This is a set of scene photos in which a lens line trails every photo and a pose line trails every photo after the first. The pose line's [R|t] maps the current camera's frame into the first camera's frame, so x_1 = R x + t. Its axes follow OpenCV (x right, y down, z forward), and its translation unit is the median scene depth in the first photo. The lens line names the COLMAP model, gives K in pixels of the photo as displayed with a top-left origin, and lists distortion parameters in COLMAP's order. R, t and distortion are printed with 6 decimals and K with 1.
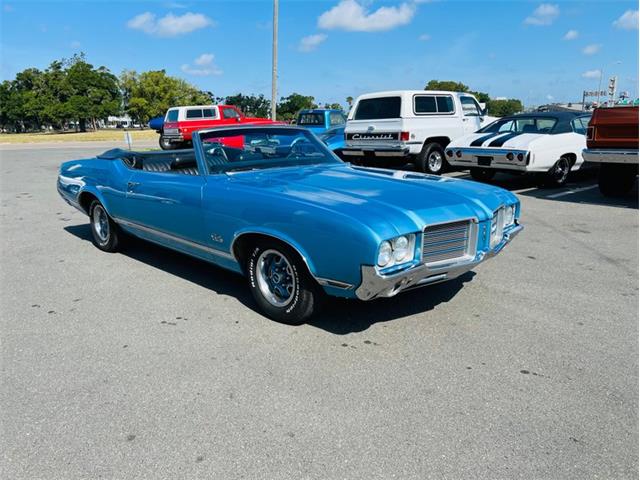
lens RADIAL K [[481.5, 0, 318.8], [0, 481.5, 238.8], [0, 0, 1]] dist [0.031995, -0.042640]
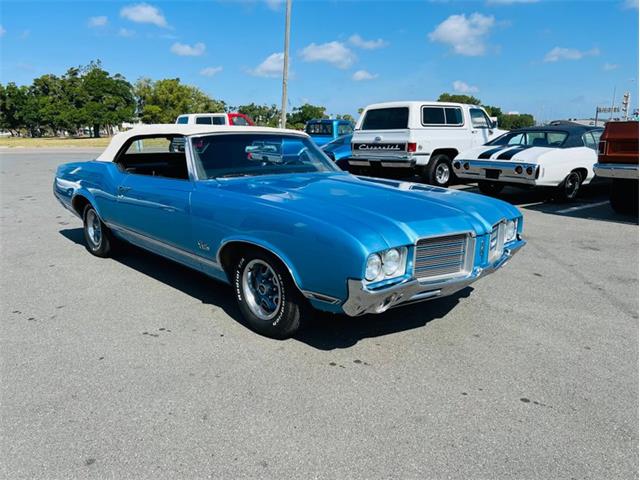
lens RADIAL K [[481.5, 0, 319.5], [0, 481.5, 236.7], [0, 0, 1]] dist [0.031995, -0.042640]
pose [[0.999548, 0.024517, -0.017374, 0.012618], [-0.024947, 0.999378, -0.024944, -0.000708], [0.016752, 0.025366, 0.999538, 0.019165]]
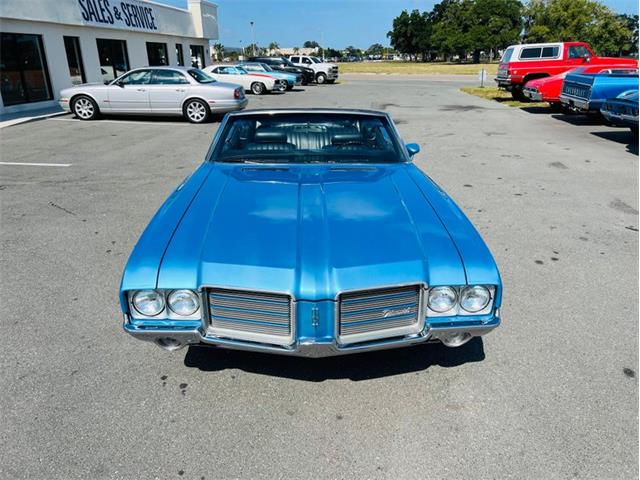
lens RADIAL K [[481.5, 0, 323.5], [0, 481.5, 237.7], [0, 0, 1]] dist [0.031995, -0.042640]
pose [[0.728449, 0.251931, -0.637098, 0.240801], [-0.166296, 0.967143, 0.192302, -0.081053], [0.664611, -0.034136, 0.746409, 0.155248]]
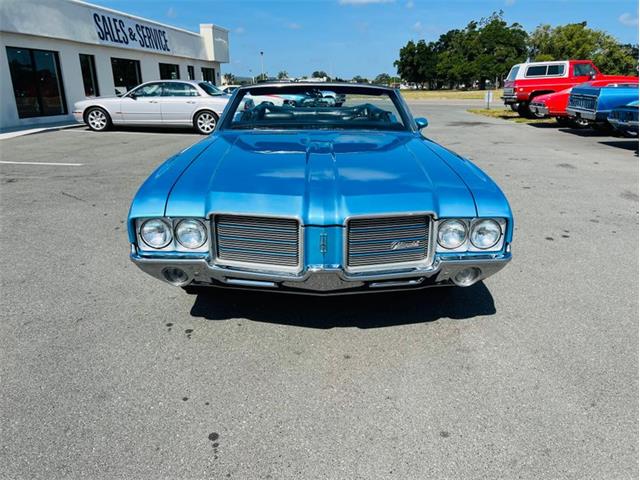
lens RADIAL K [[481.5, 0, 322.5], [0, 481.5, 236.4], [0, 0, 1]] dist [0.031995, -0.042640]
pose [[0.716271, 0.219647, -0.662352, 0.250157], [-0.169756, 0.975503, 0.139918, -0.036505], [0.676859, 0.012219, 0.736011, 0.155250]]
